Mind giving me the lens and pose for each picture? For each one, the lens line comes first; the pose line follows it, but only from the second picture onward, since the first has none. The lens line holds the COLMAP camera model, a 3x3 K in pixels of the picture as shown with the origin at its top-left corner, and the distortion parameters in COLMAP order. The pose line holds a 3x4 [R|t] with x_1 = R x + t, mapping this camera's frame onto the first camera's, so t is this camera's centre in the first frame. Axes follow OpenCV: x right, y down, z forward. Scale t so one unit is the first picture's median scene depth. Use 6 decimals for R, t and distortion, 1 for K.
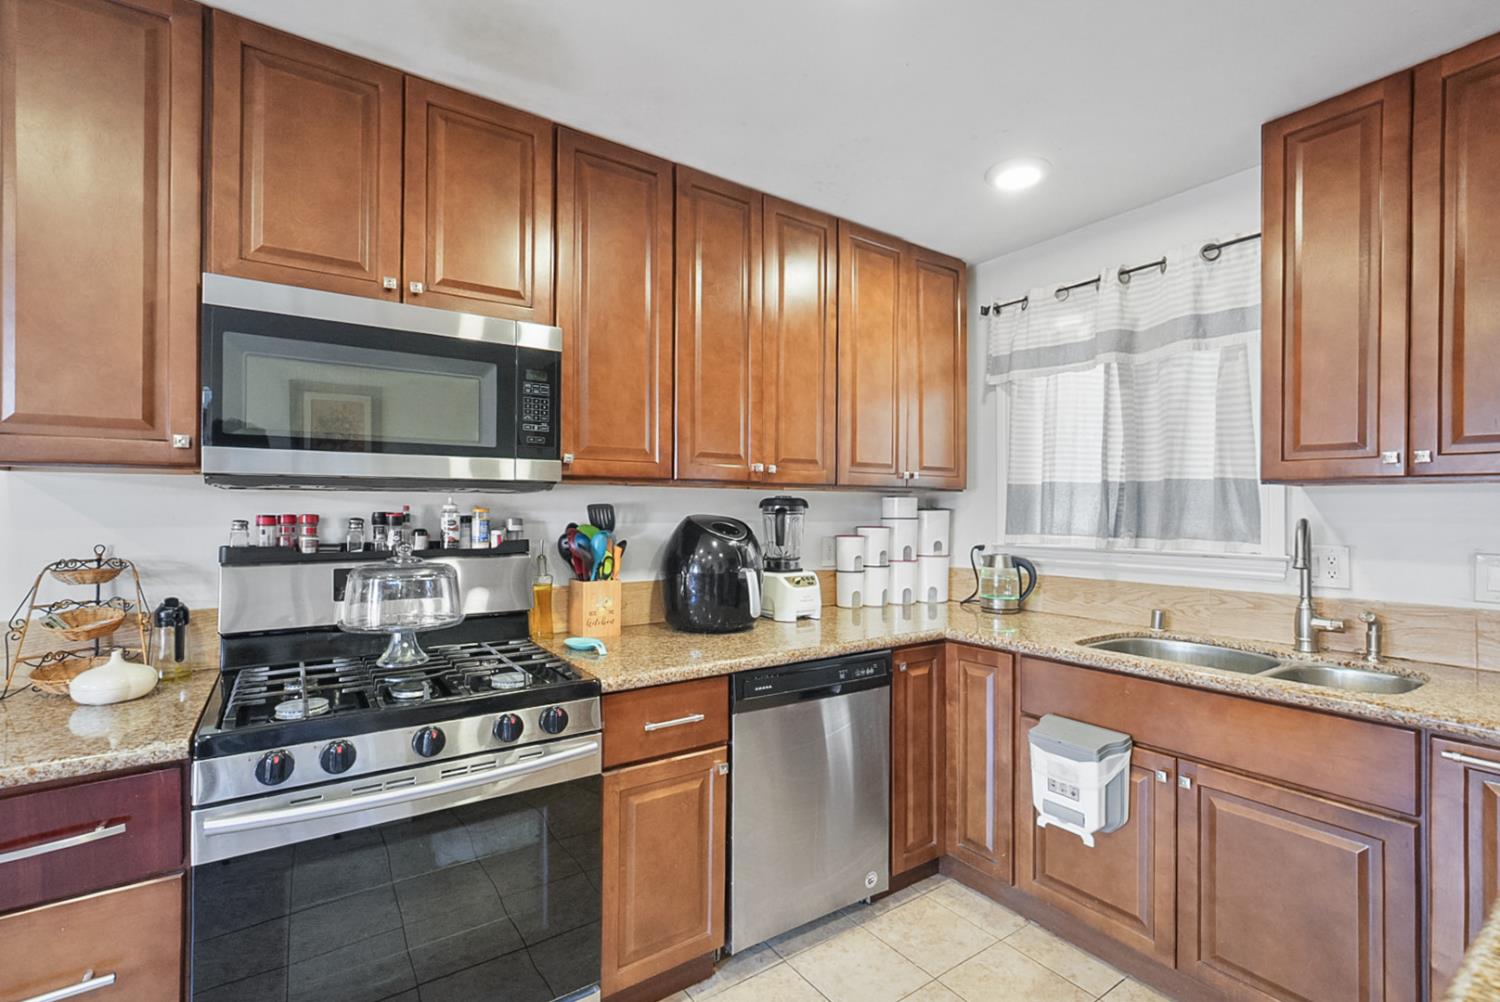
lens RADIAL K [[666.8, 0, 750.0], [0, 666.8, 501.0], [0, 0, 1]] dist [-0.015364, 0.009551]
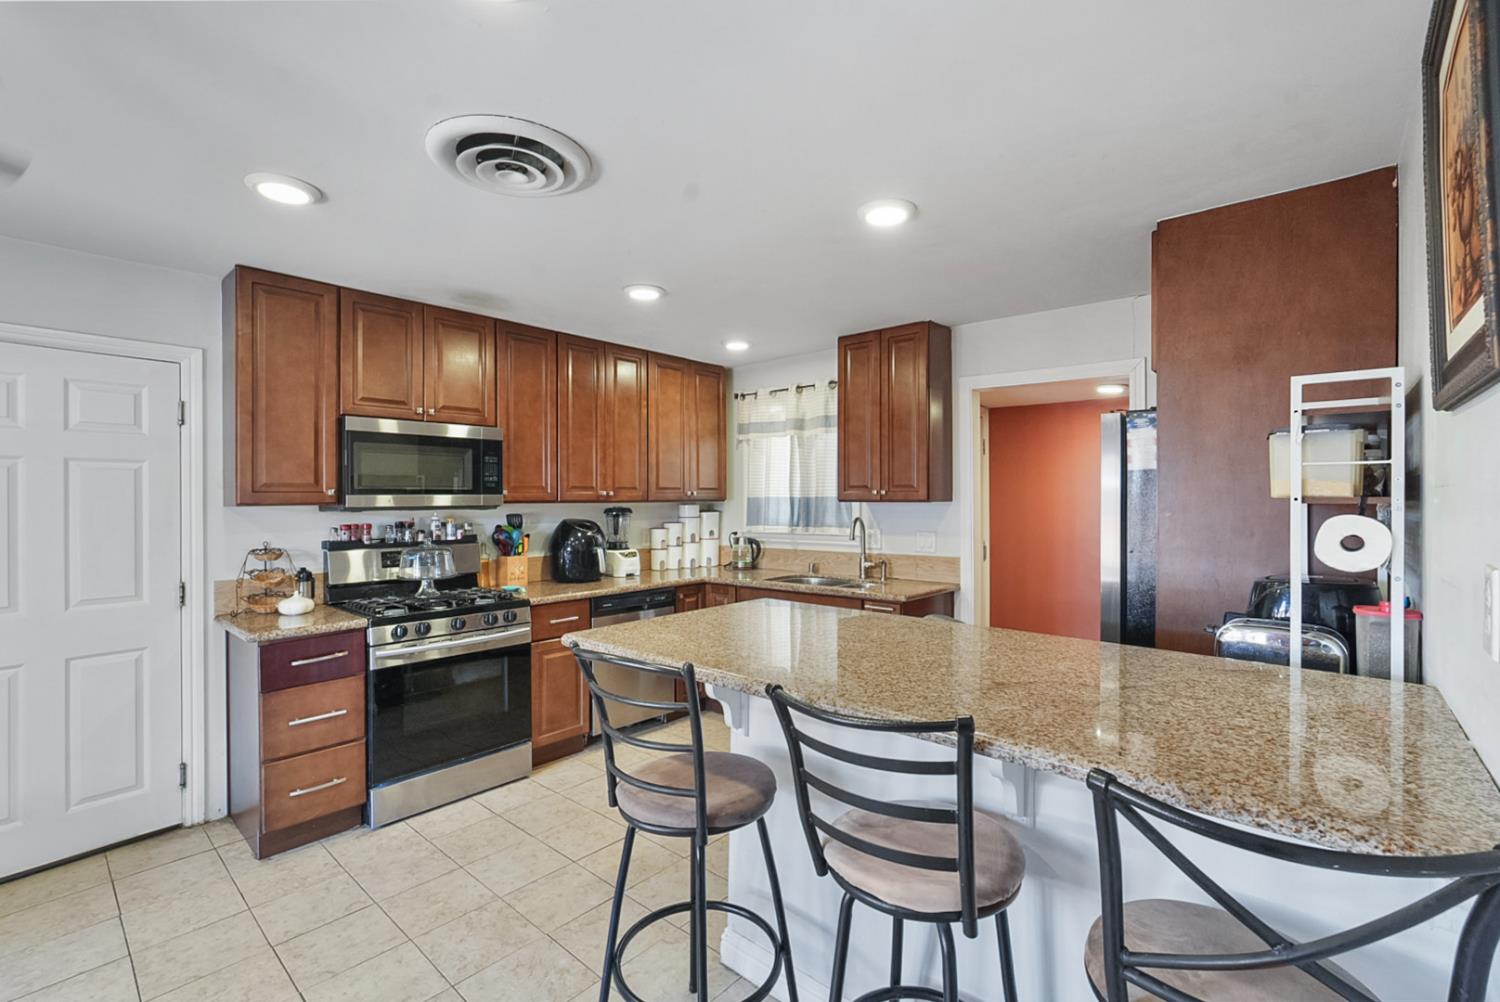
lens RADIAL K [[644.4, 0, 742.7], [0, 644.4, 499.2], [0, 0, 1]] dist [-0.014283, 0.008008]
pose [[0.973872, -0.009518, 0.226898, -0.016587], [0.006754, 0.999893, 0.012953, -0.052746], [-0.226997, -0.011082, 0.973832, -0.821979]]
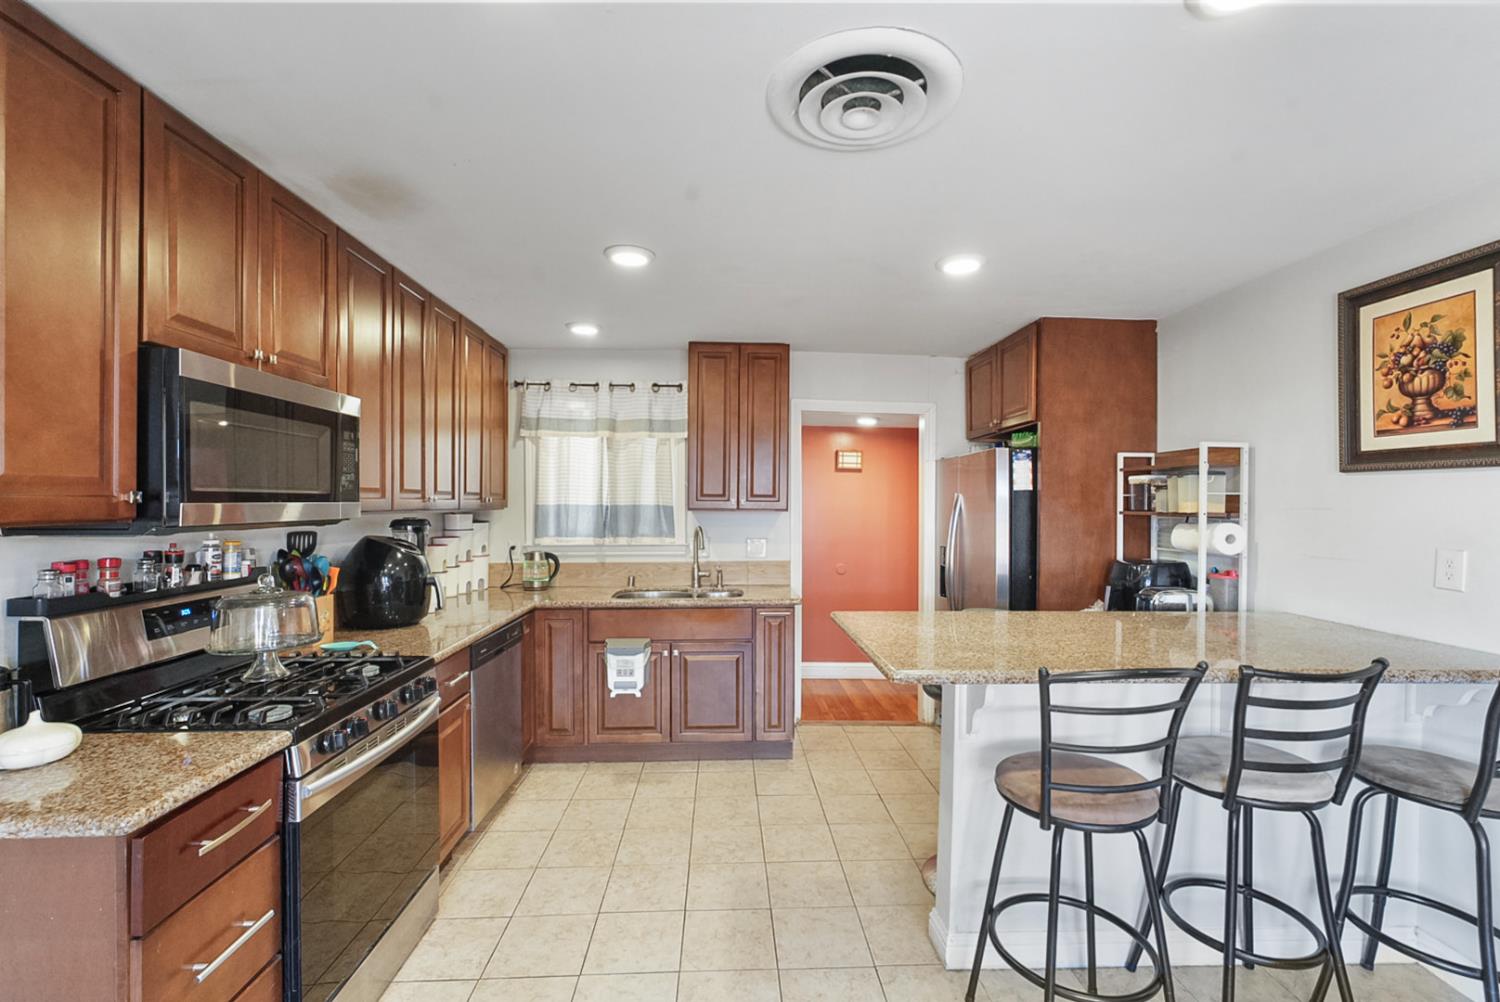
lens RADIAL K [[653.4, 0, 736.4], [0, 653.4, 504.7], [0, 0, 1]] dist [-0.011280, 0.007921]
pose [[0.552571, -0.006923, 0.833437, -0.734565], [-0.010285, 0.999833, 0.015124, -0.064979], [-0.833402, -0.016929, 0.552408, -0.237504]]
